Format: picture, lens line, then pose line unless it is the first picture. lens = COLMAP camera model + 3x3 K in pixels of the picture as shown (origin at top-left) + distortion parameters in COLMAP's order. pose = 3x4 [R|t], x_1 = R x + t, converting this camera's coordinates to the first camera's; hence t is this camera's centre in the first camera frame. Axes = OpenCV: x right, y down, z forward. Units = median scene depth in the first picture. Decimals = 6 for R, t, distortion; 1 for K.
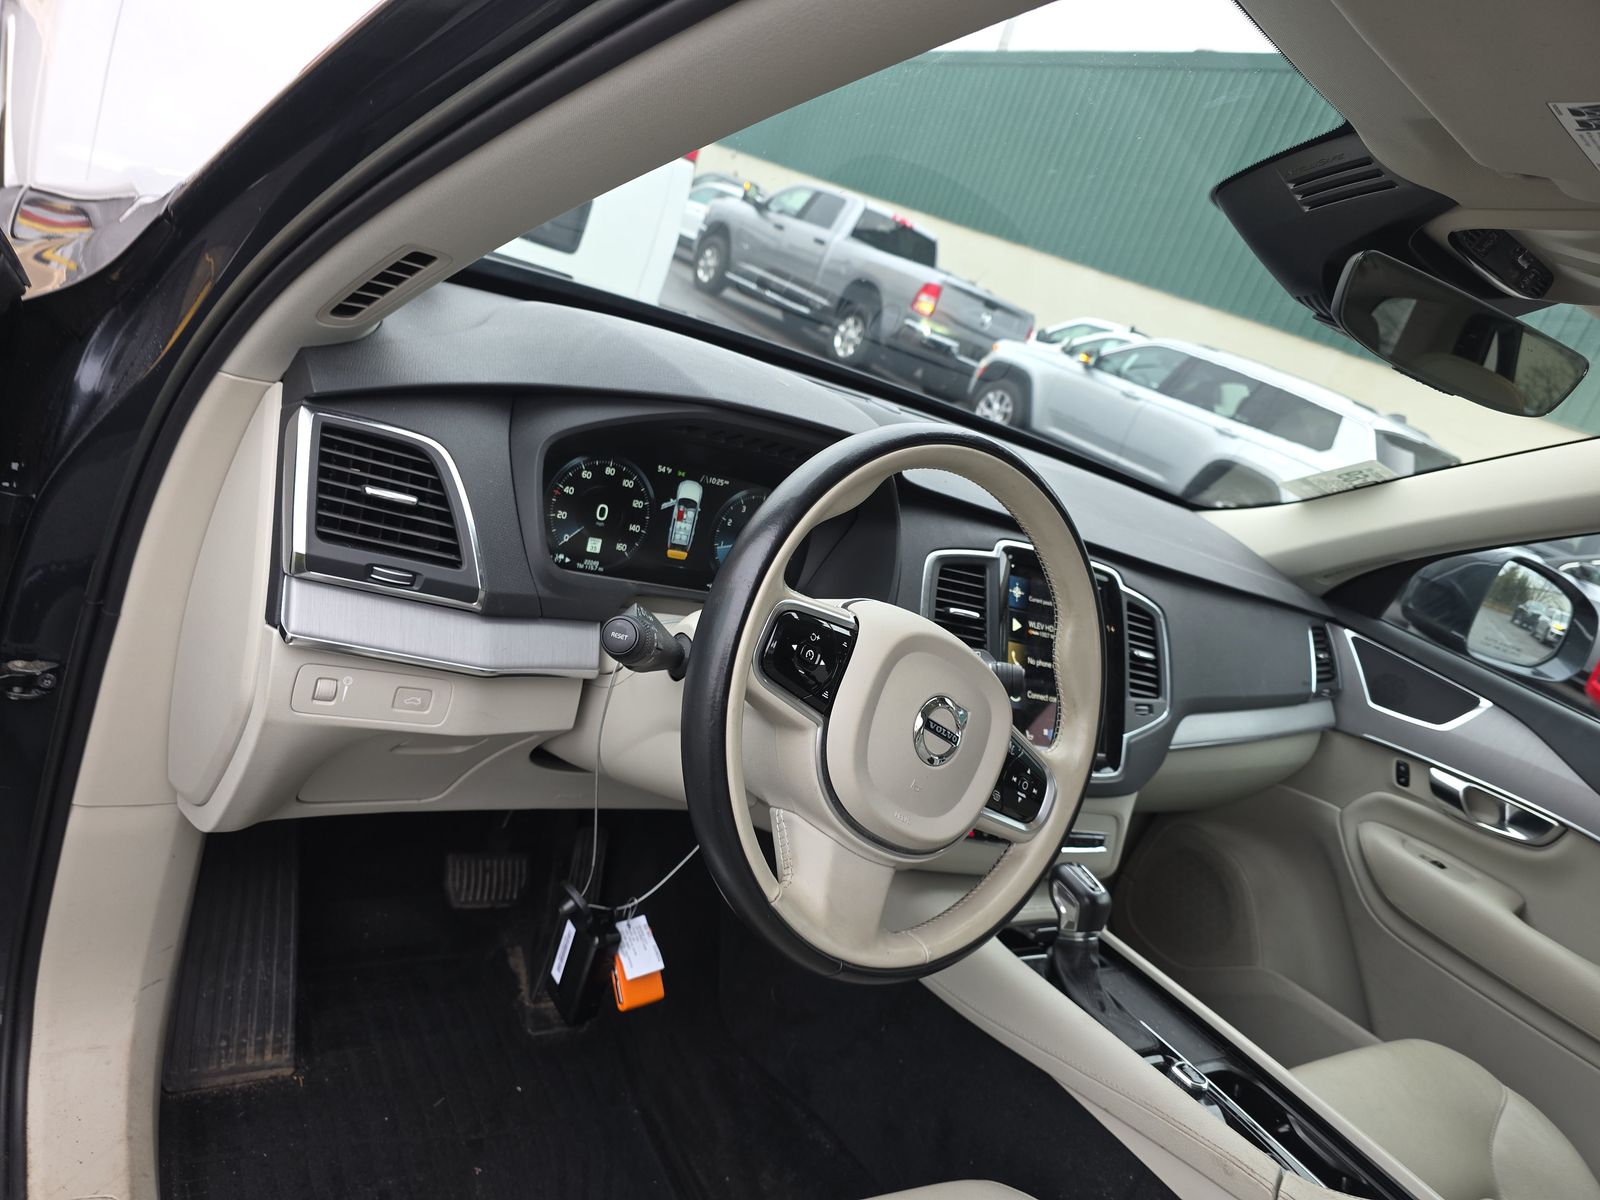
lens RADIAL K [[1107.6, 0, 800.0], [0, 1107.6, 600.0], [0, 0, 1]] dist [0.075949, -0.084613]
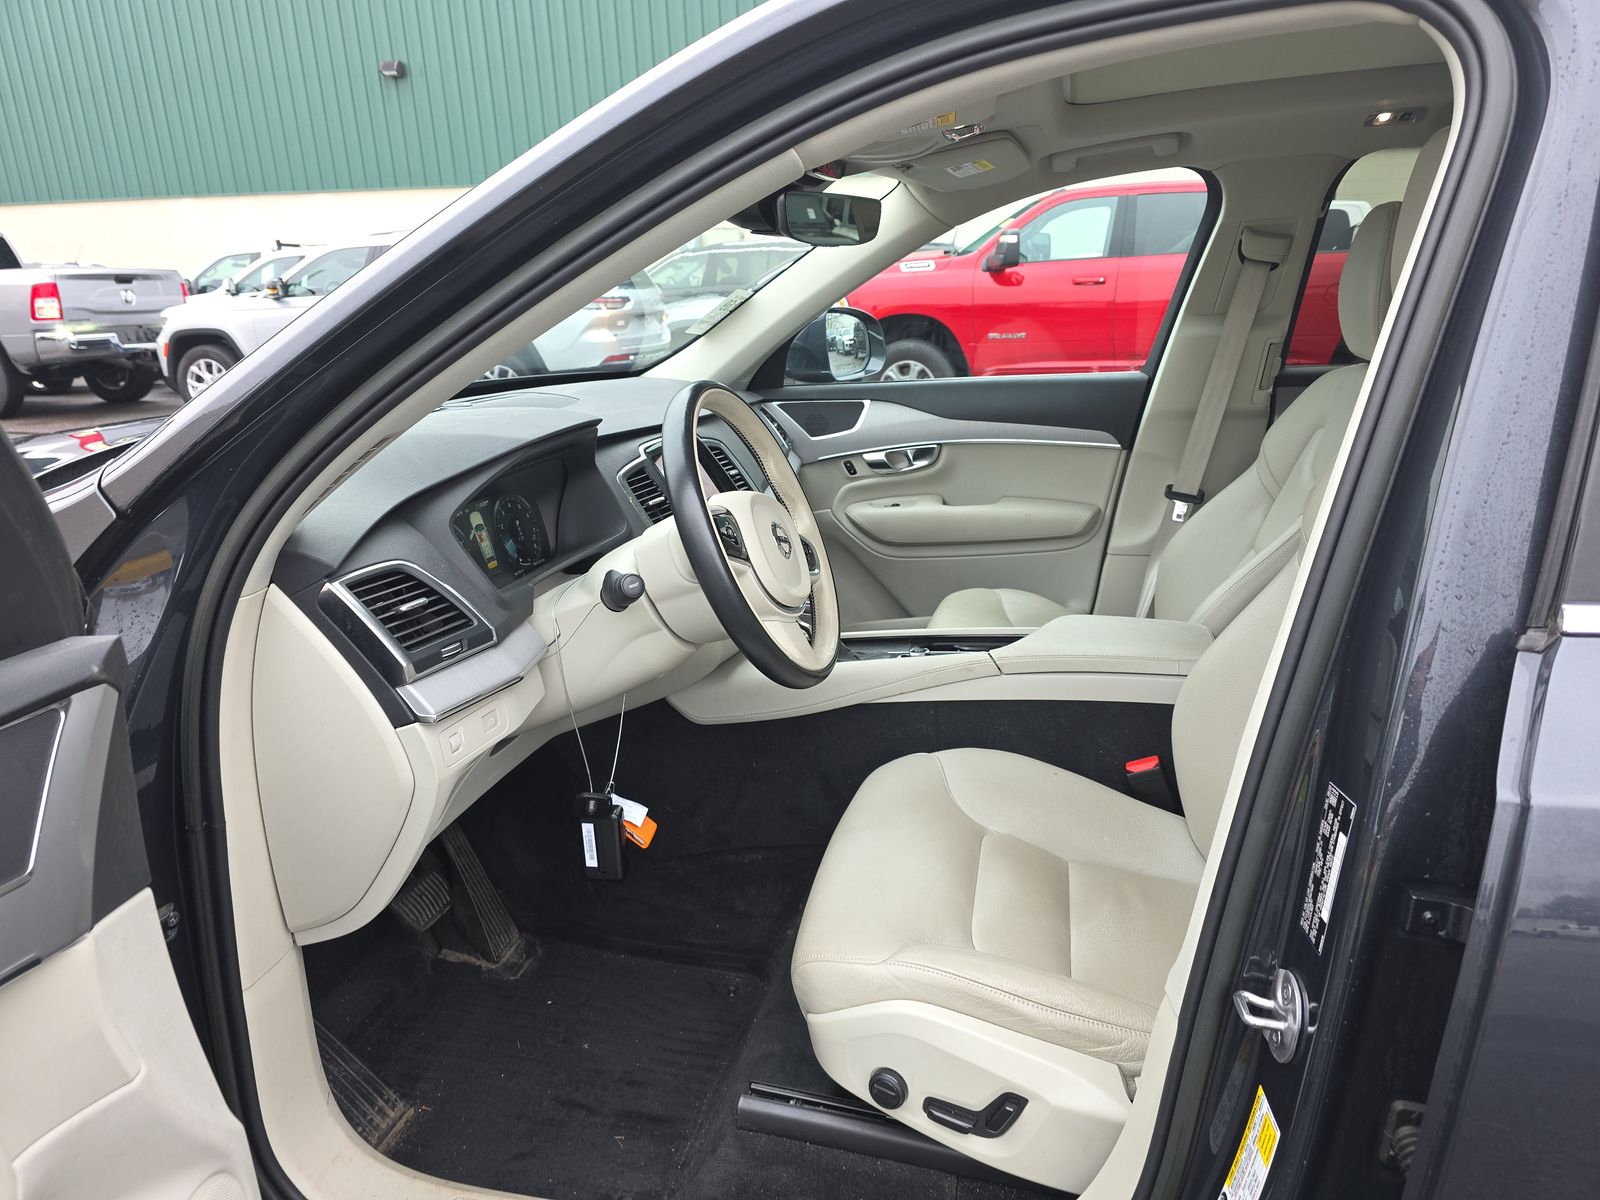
lens RADIAL K [[1159.2, 0, 800.0], [0, 1159.2, 600.0], [0, 0, 1]] dist [0.154412, -0.202195]
pose [[0.667794, -0.538328, 0.514058, -0.447580], [0.484426, 0.838661, 0.248956, -0.129266], [-0.565140, 0.082771, 0.820832, -0.269938]]
